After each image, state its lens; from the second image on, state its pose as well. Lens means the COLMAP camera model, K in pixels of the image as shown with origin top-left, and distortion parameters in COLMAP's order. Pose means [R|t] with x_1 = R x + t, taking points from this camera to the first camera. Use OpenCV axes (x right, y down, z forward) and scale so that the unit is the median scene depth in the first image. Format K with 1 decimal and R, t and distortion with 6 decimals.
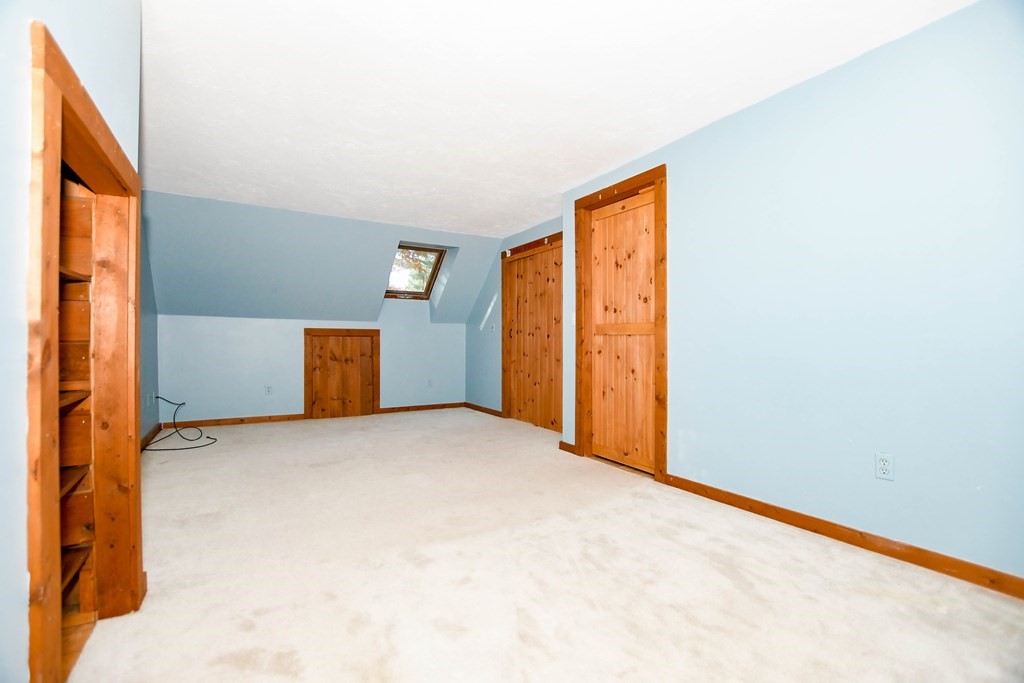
lens RADIAL K [[447.7, 0, 509.5], [0, 447.7, 341.8], [0, 0, 1]] dist [-0.020443, 0.000060]
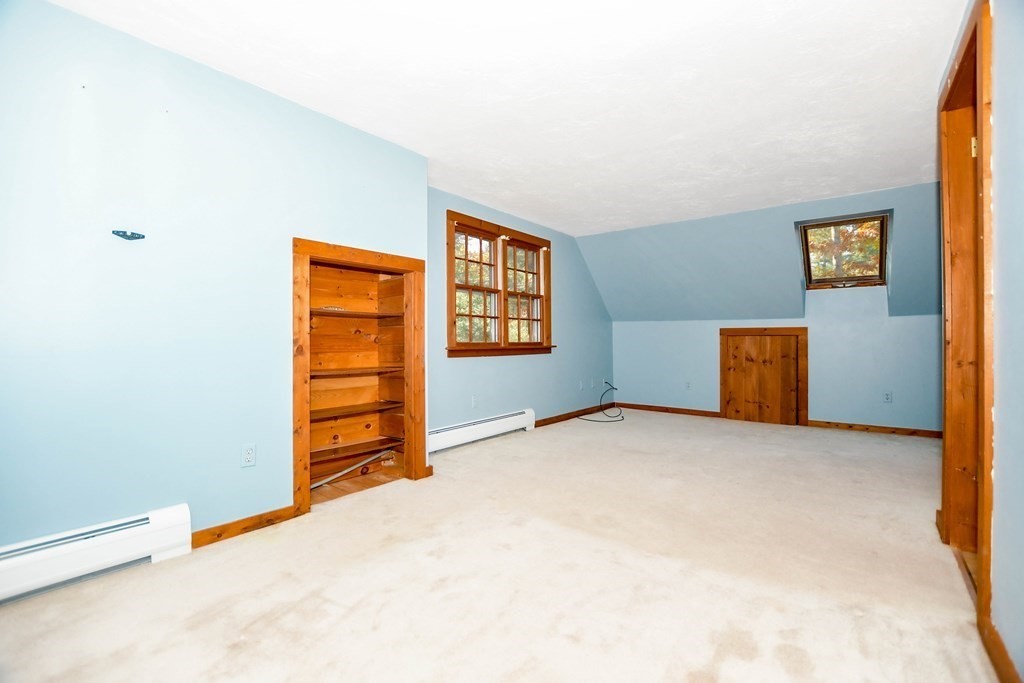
lens RADIAL K [[447.7, 0, 508.3], [0, 447.7, 341.6], [0, 0, 1]] dist [-0.020443, 0.000060]
pose [[0.356990, -0.000328, -0.934108, 0.312486], [0.003391, 0.999994, 0.000945, -0.002953], [0.934102, -0.003505, 0.356989, 0.179654]]
